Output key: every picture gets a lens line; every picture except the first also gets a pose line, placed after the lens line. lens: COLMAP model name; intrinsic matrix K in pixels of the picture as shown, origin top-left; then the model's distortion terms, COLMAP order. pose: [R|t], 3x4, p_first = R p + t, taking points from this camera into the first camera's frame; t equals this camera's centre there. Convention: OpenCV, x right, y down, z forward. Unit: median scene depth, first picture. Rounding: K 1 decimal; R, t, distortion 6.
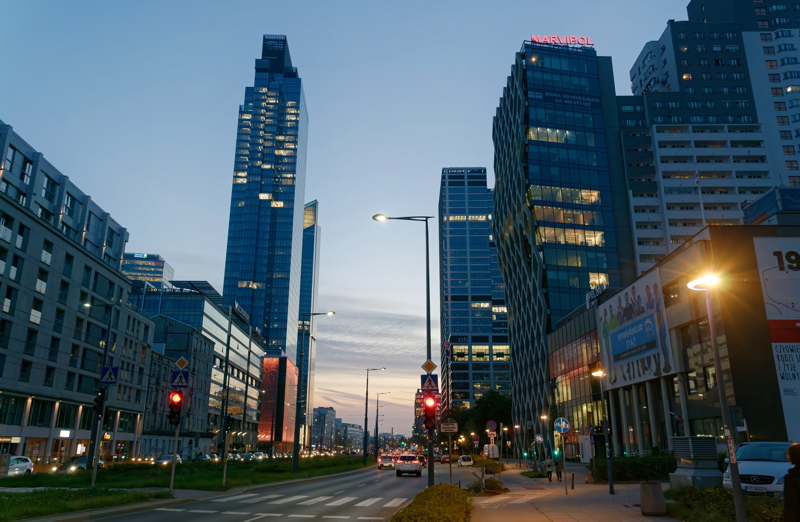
lens RADIAL K [[653.7, 0, 400.0], [0, 653.7, 222.7], [0, 0, 1]] dist [-0.005434, -0.002121]
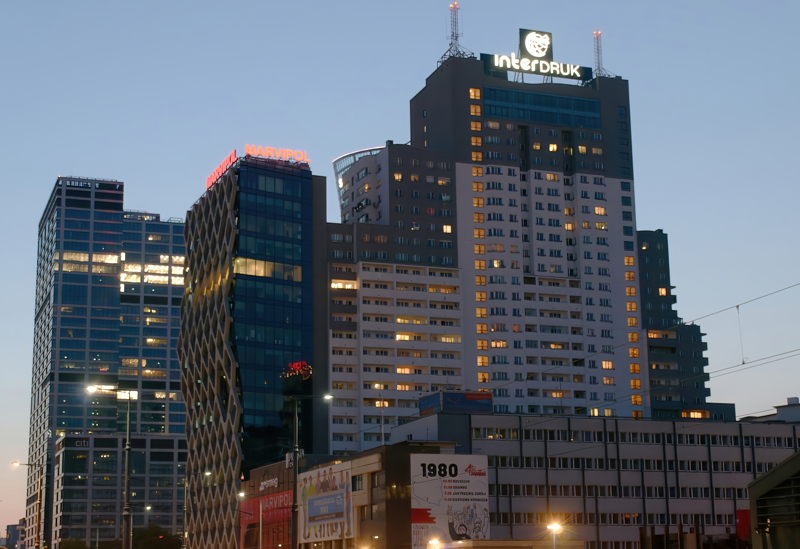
lens RADIAL K [[1334.7, 0, 400.0], [0, 1334.7, 274.6], [0, 0, 1]] dist [0.075686, 0.000000]
pose [[0.909996, 0.070181, 0.408634, -0.370935], [-0.112873, 0.990279, 0.081283, -0.302188], [-0.398957, -0.120091, 0.909072, -0.838396]]
